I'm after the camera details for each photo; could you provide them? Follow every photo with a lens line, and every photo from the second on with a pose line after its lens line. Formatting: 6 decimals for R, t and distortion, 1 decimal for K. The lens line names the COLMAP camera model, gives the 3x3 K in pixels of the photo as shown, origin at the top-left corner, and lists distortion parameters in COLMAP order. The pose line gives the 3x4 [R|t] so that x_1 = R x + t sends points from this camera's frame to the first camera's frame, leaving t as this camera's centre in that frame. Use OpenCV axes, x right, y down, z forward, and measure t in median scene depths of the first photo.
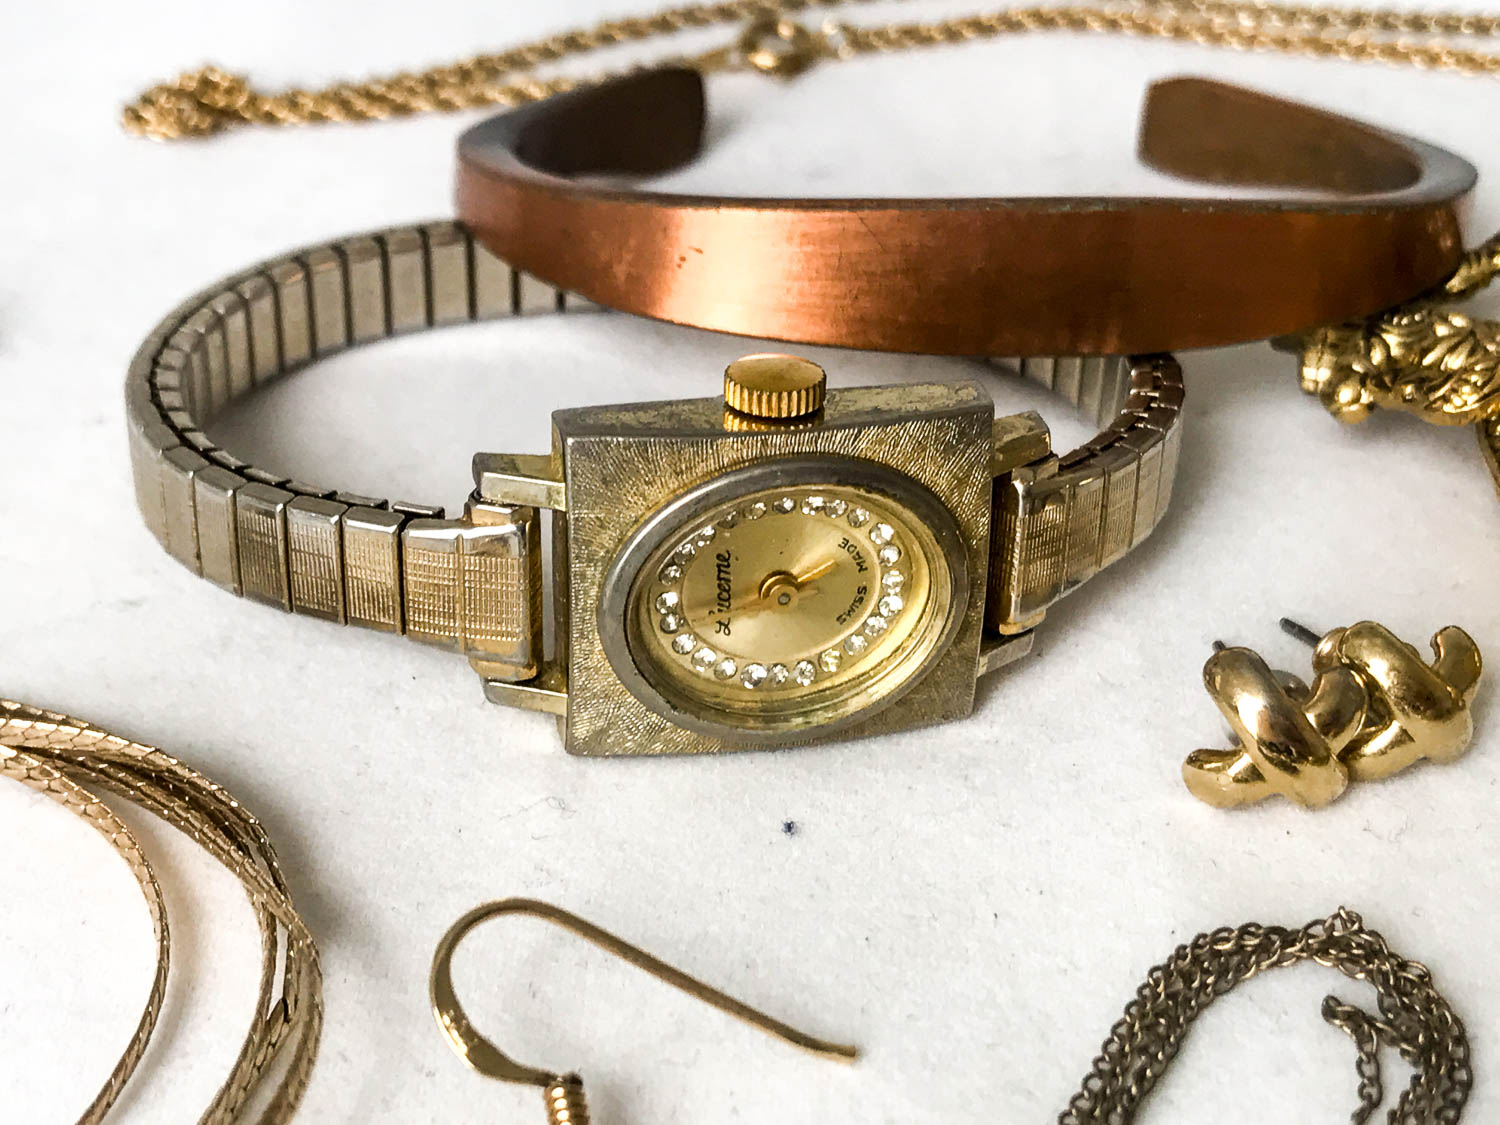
lens RADIAL K [[2495.5, 0, 750.0], [0, 2495.5, 562.5], [0, 0, 1]] dist [0.259436, -1.414674]
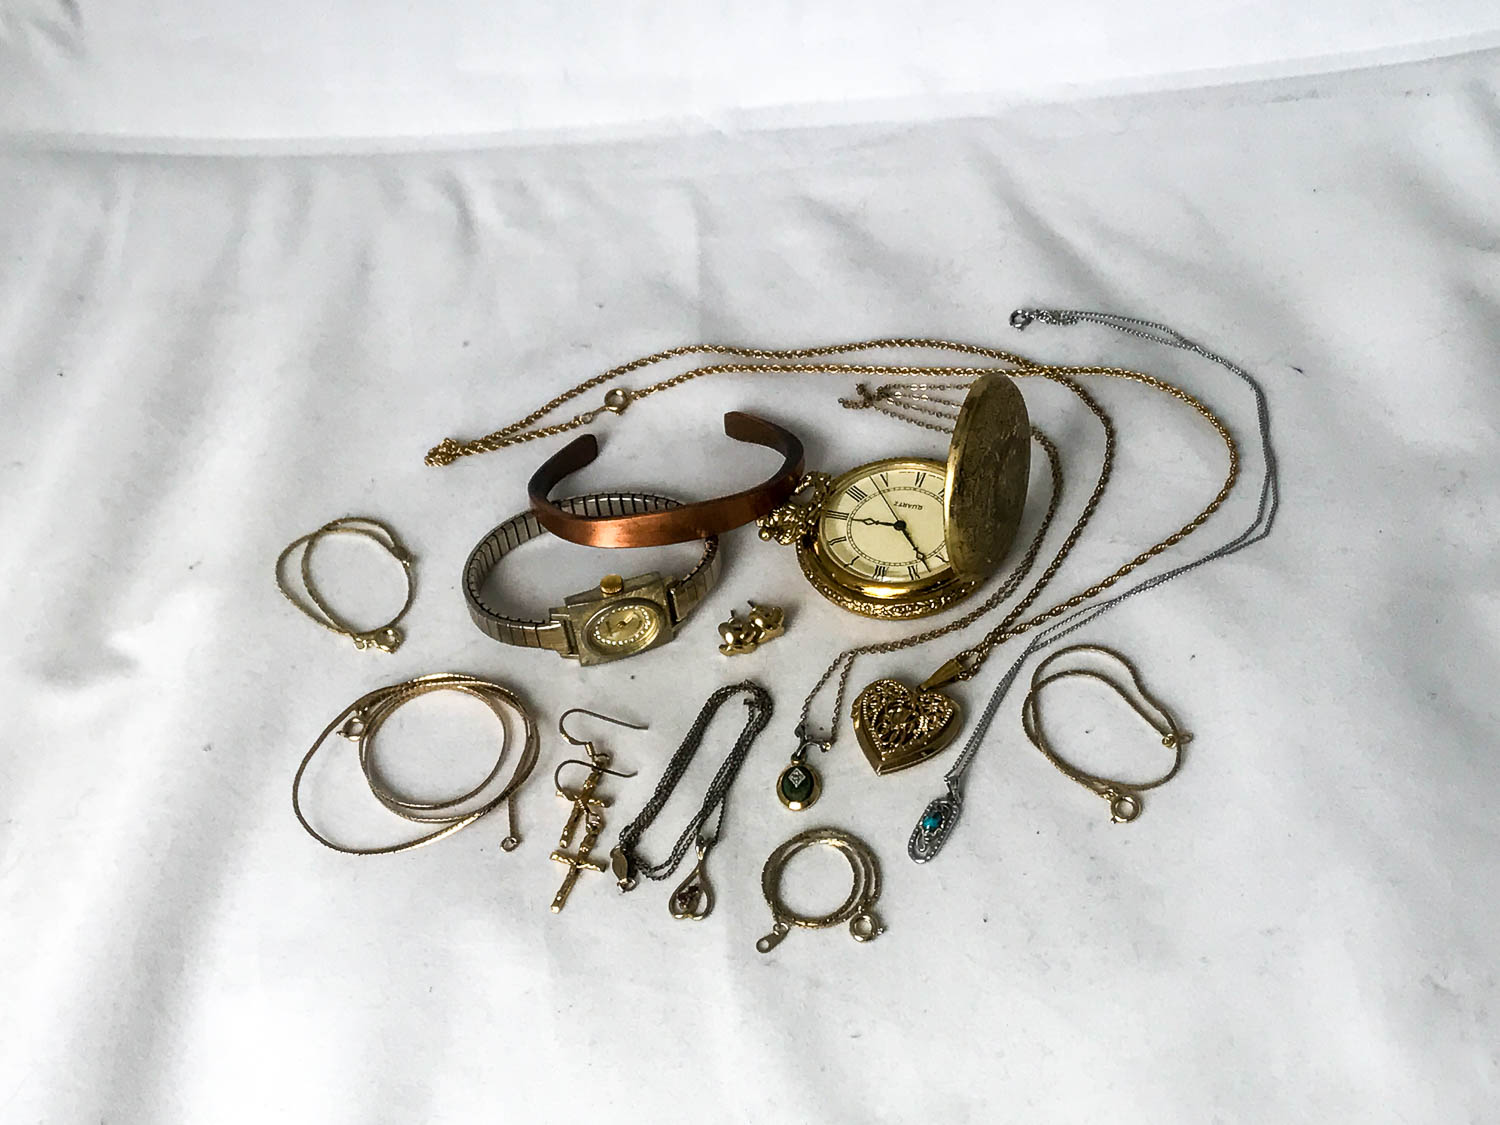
lens RADIAL K [[2495.5, 0, 750.0], [0, 2495.5, 562.5], [0, 0, 1]] dist [0.259436, -1.414674]
pose [[0.986295, -0.153511, -0.060463, 0.525336], [0.162440, 0.967670, 0.192944, -0.922546], [0.028890, -0.200121, 0.979345, -3.339698]]
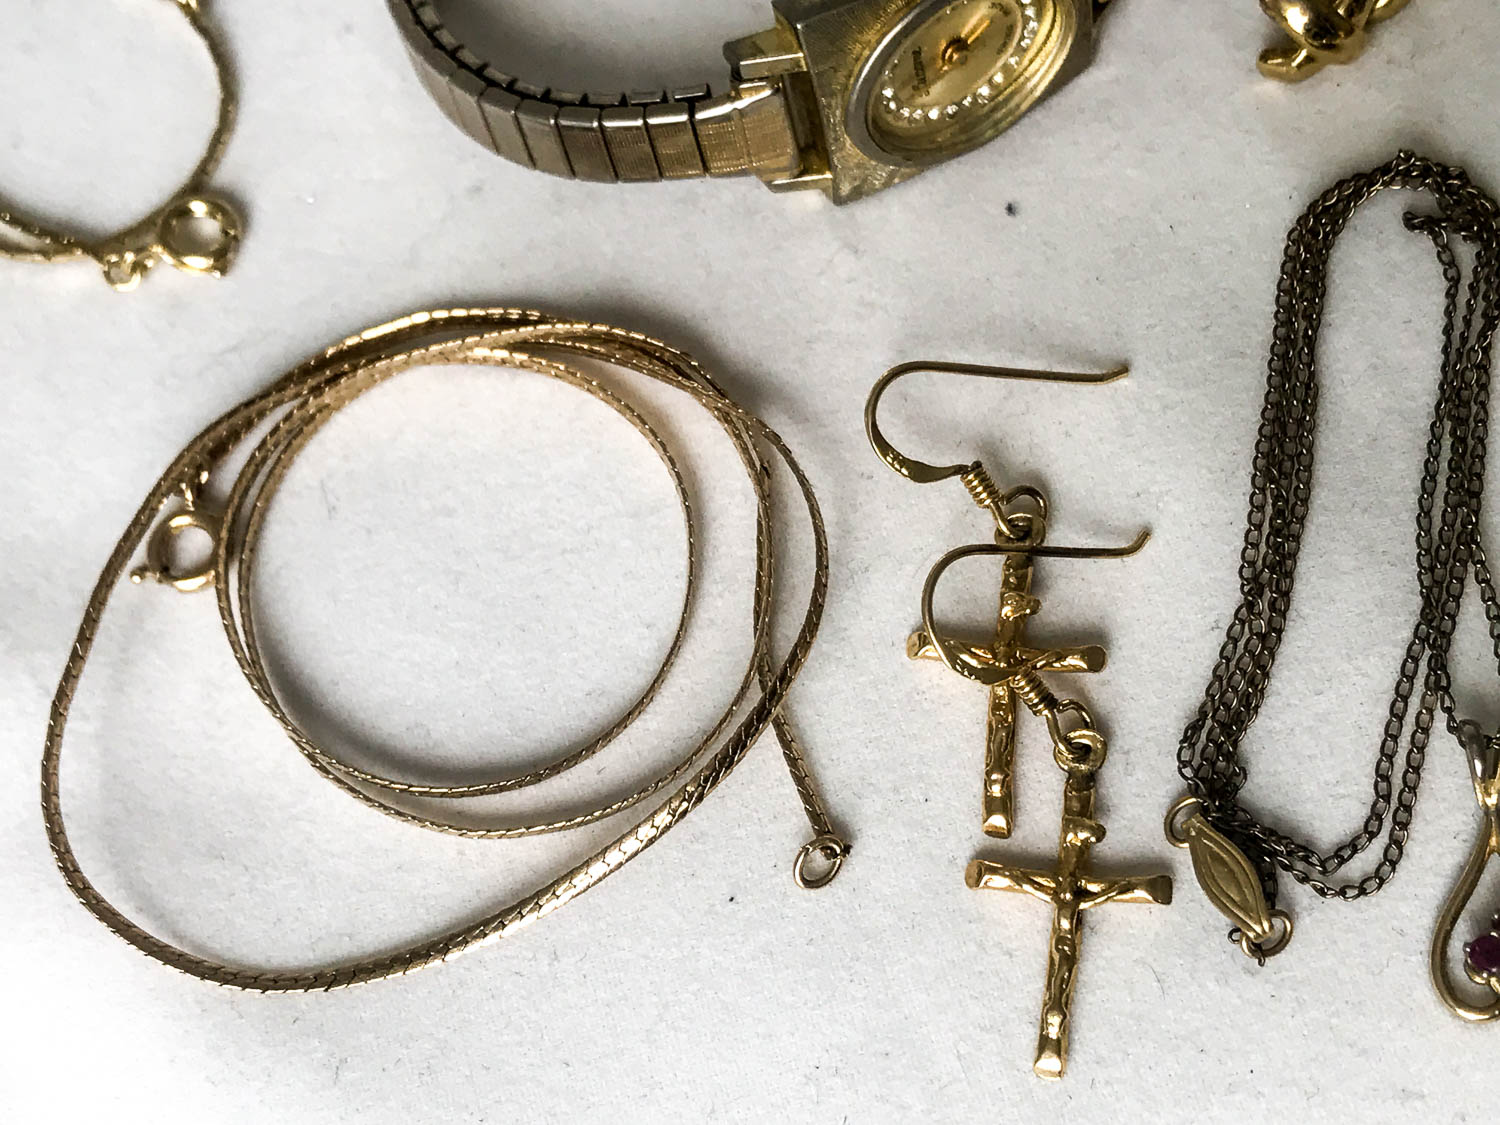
lens RADIAL K [[2495.5, 0, 750.0], [0, 2495.5, 562.5], [0, 0, 1]] dist [0.259436, -1.414674]
pose [[0.939207, -0.343140, -0.012046, -0.174428], [0.310129, 0.832755, 0.458627, -0.426718], [-0.147342, -0.434482, 0.888547, -0.333853]]
